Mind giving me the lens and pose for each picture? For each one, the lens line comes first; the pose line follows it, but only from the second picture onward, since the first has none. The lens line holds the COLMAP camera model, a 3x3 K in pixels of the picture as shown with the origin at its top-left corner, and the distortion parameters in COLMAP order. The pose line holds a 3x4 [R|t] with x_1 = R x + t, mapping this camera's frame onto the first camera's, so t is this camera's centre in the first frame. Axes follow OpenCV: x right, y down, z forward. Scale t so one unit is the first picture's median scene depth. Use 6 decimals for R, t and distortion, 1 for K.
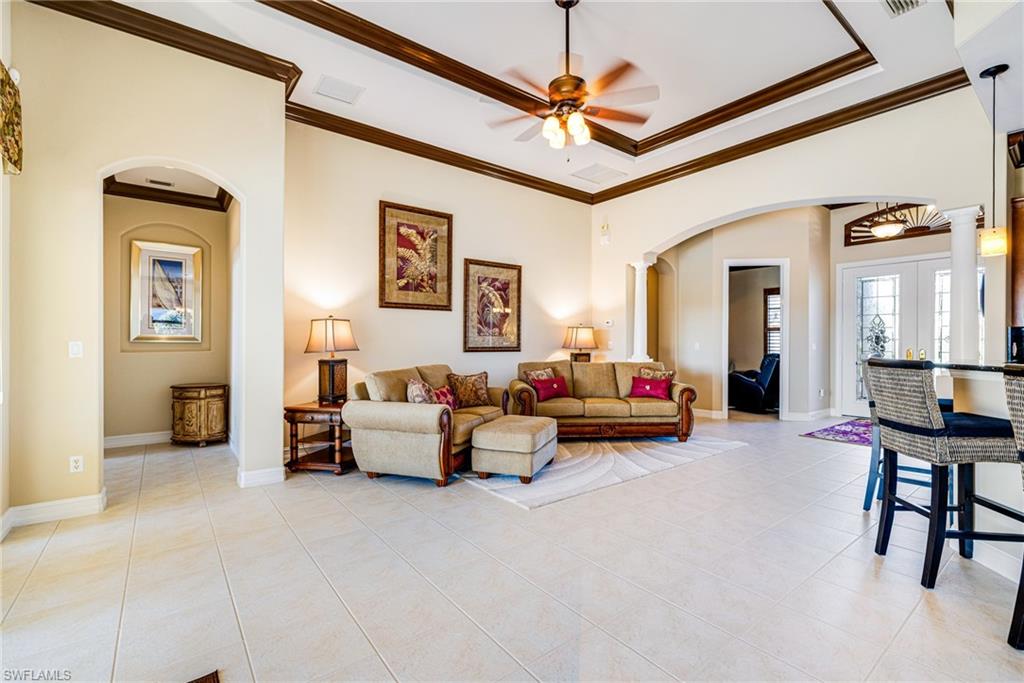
lens RADIAL K [[453.9, 0, 511.9], [0, 453.9, 343.5], [0, 0, 1]] dist [0.004703, -0.000064]
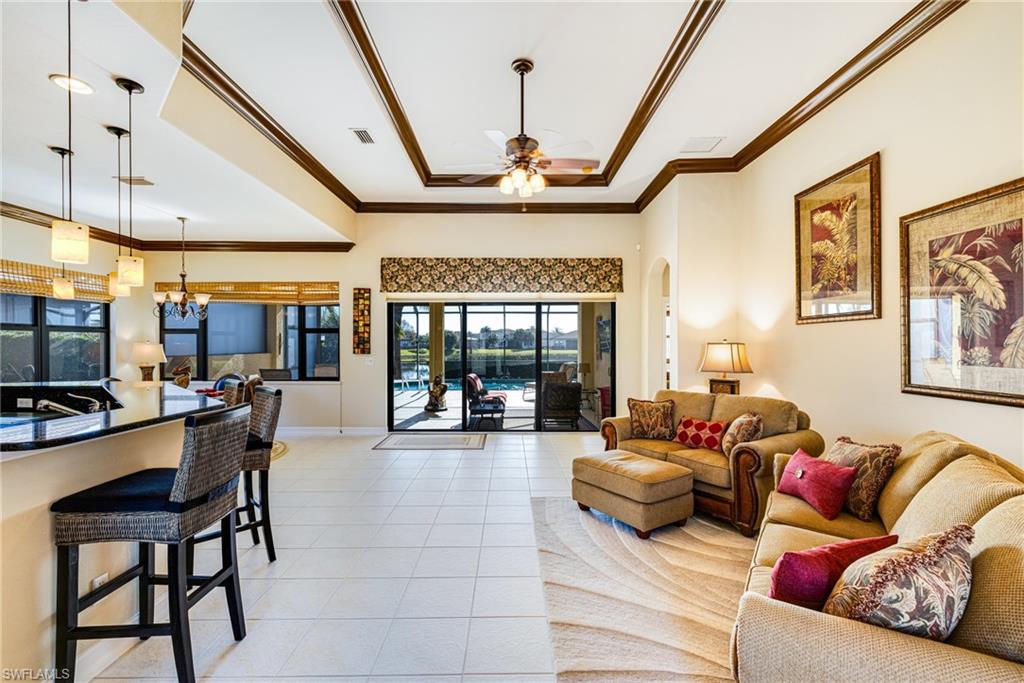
lens RADIAL K [[453.9, 0, 509.9], [0, 453.9, 342.3], [0, 0, 1]] dist [0.004703, -0.000064]
pose [[-0.626007, -0.003132, -0.779811, 0.580468], [-0.003329, 0.999994, -0.001344, -0.037067], [0.779810, 0.001755, -0.626013, 0.944848]]
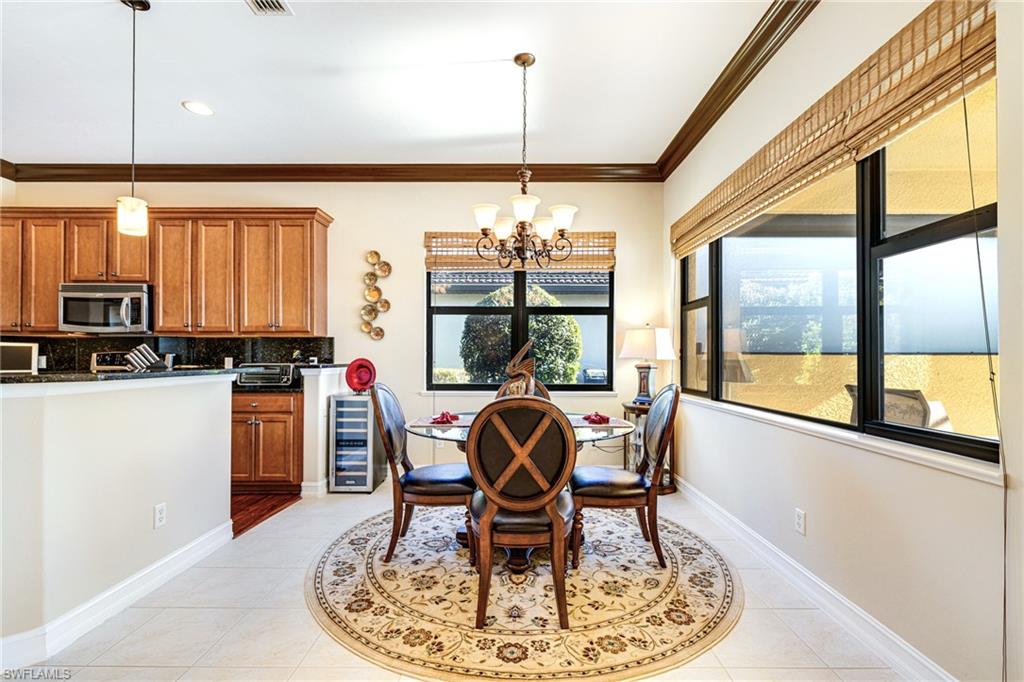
lens RADIAL K [[453.9, 0, 509.2], [0, 453.9, 353.4], [0, 0, 1]] dist [0.004703, -0.000064]
pose [[-0.784349, -0.001849, 0.620317, -0.012634], [-0.002827, 0.999996, -0.000594, 0.007119], [-0.620313, -0.002220, -0.784351, 0.196252]]
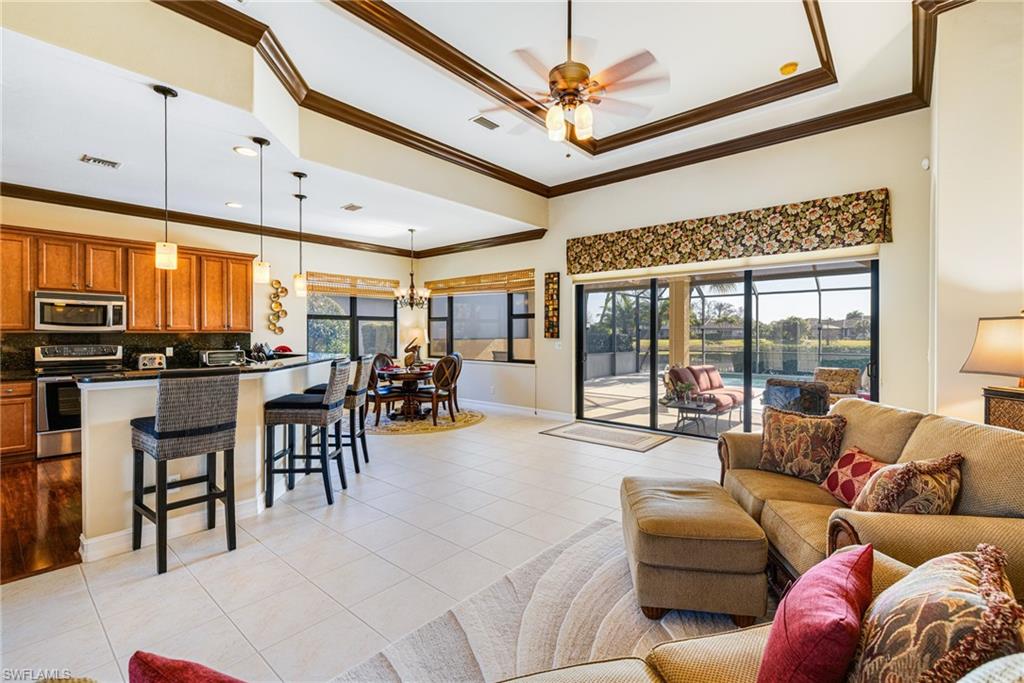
lens RADIAL K [[453.9, 0, 504.0], [0, 453.9, 333.2], [0, 0, 1]] dist [0.004703, -0.000064]
pose [[-0.985861, -0.002265, -0.167552, 0.228016], [-0.002934, 0.999989, 0.003745, -0.024224], [0.167541, 0.004184, -0.985856, 1.056305]]
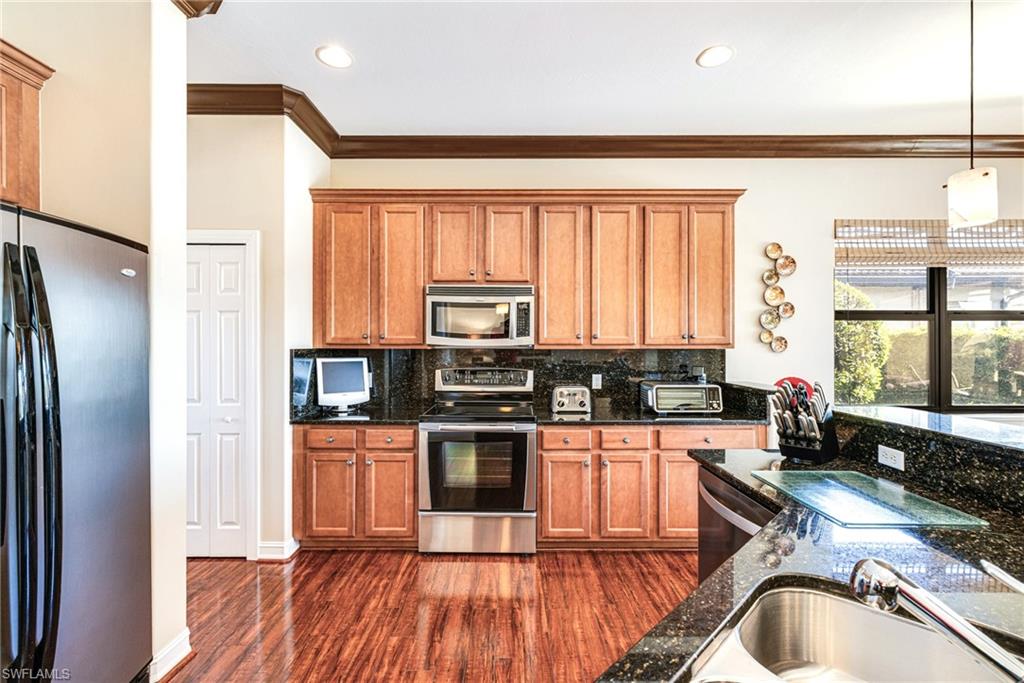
lens RADIAL K [[453.9, 0, 515.2], [0, 453.9, 345.5], [0, 0, 1]] dist [0.004703, -0.000064]
pose [[-0.784232, -0.005279, 0.620446, 0.519611], [-0.001702, 0.999978, 0.006357, -0.027259], [-0.620466, 0.003929, -0.784224, 0.440975]]
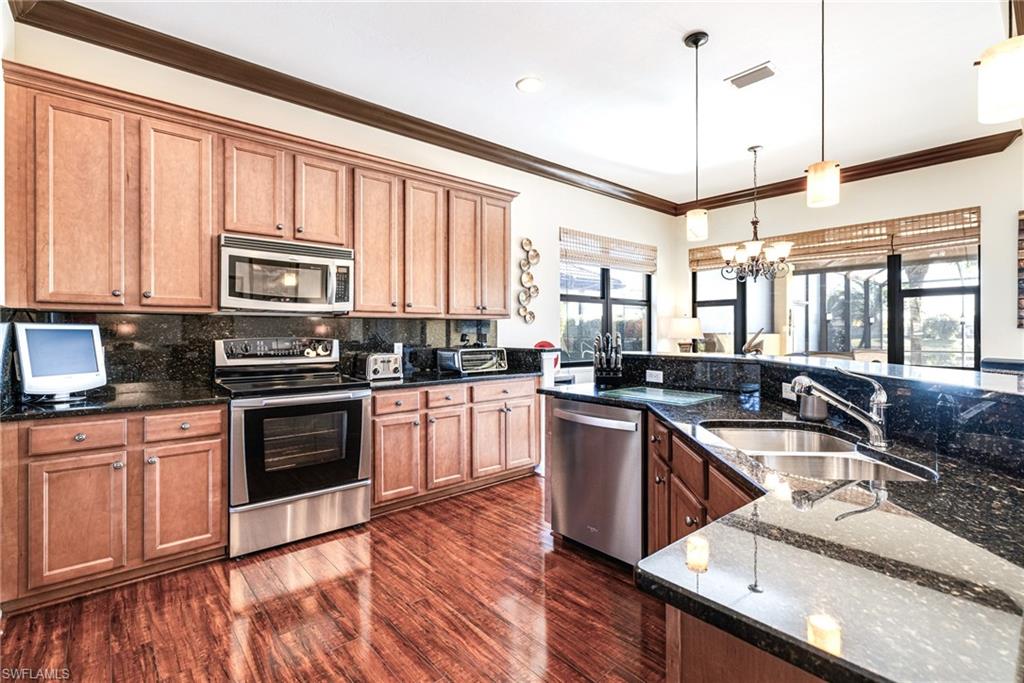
lens RADIAL K [[462.3, 0, 520.5], [0, 462.3, 332.2], [0, 0, 1]] dist [-0.000038, 0.001964]
pose [[-0.999208, -0.003092, -0.039668, 0.667835], [-0.003260, 0.999986, 0.004156, -0.003023], [0.039654, 0.004282, -0.999204, 0.542551]]
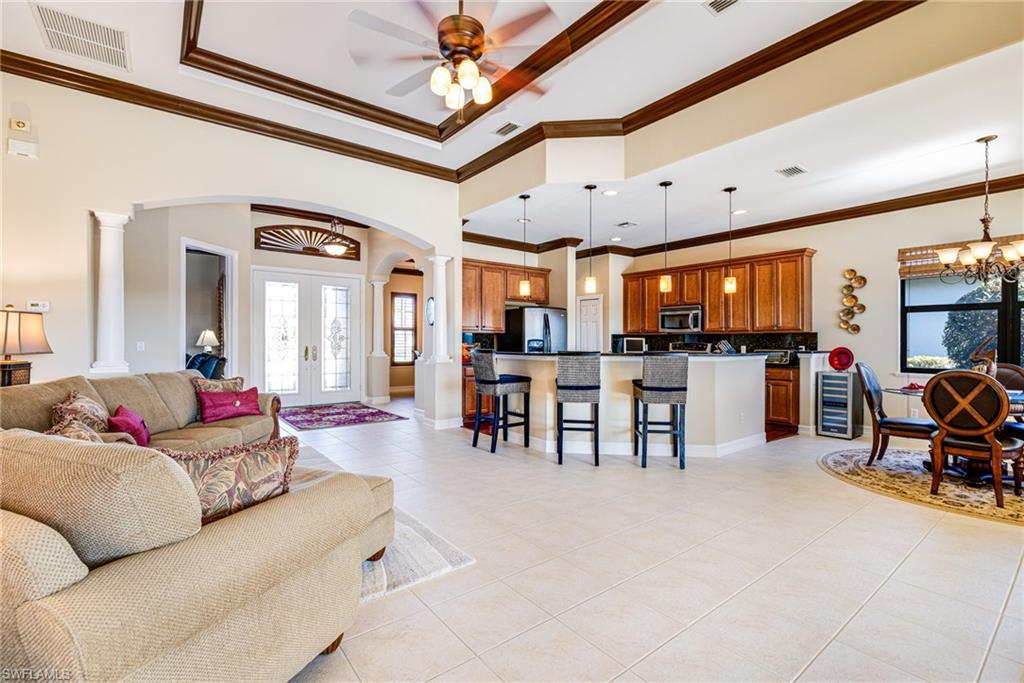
lens RADIAL K [[453.9, 0, 515.0], [0, 453.9, 342.7], [0, 0, 1]] dist [0.004703, -0.000064]
pose [[-0.008093, -0.006666, 0.999945, -0.396665], [0.002766, 0.999974, 0.006689, -0.003968], [-0.999963, 0.002820, -0.008074, 0.515406]]
